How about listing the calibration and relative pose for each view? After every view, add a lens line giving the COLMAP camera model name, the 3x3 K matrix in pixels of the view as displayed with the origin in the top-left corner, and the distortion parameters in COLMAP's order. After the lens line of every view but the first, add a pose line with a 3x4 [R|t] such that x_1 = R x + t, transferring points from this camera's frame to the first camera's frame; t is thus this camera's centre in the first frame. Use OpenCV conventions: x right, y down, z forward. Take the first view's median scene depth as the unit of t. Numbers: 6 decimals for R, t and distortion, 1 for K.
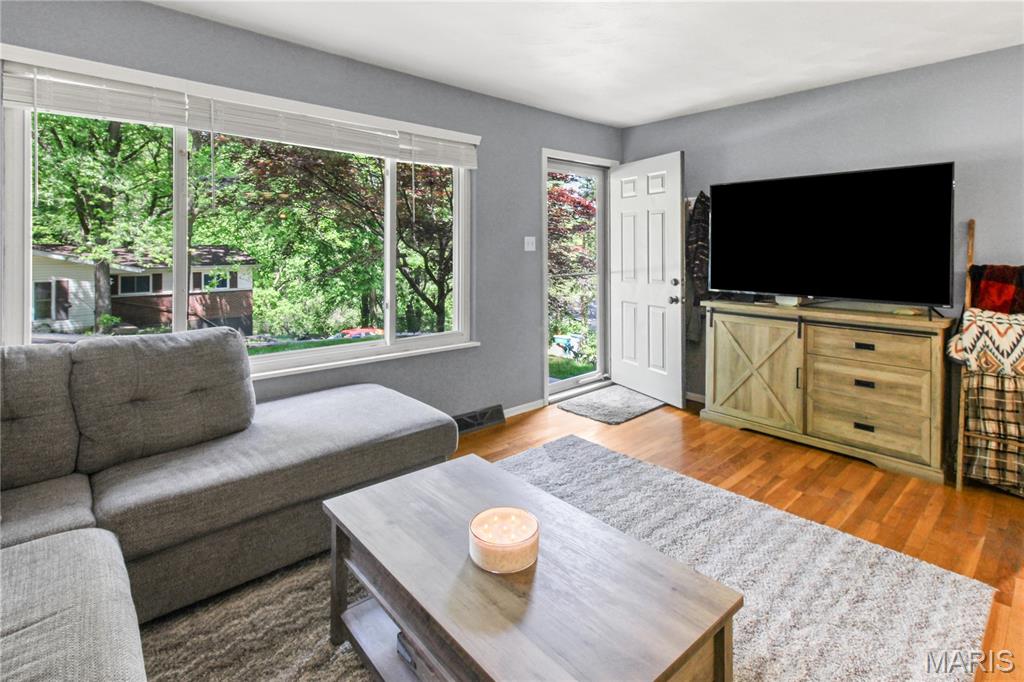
lens RADIAL K [[493.6, 0, 513.4], [0, 493.6, 247.9], [0, 0, 1]] dist [-0.001703, -0.000699]
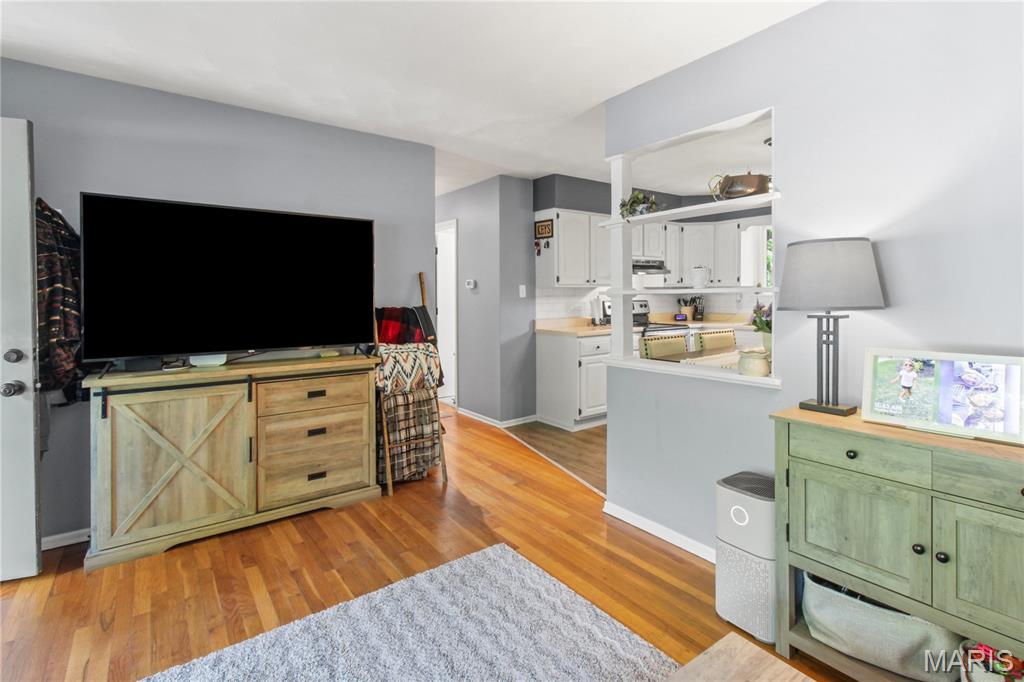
lens RADIAL K [[489.5, 0, 513.8], [0, 489.5, 304.2], [0, 0, 1]] dist [0.003036, 0.000524]
pose [[0.091807, -0.020659, 0.995563, -0.218559], [0.001290, 0.999786, 0.020628, 0.001643], [-0.995776, -0.000609, 0.091814, 0.519495]]
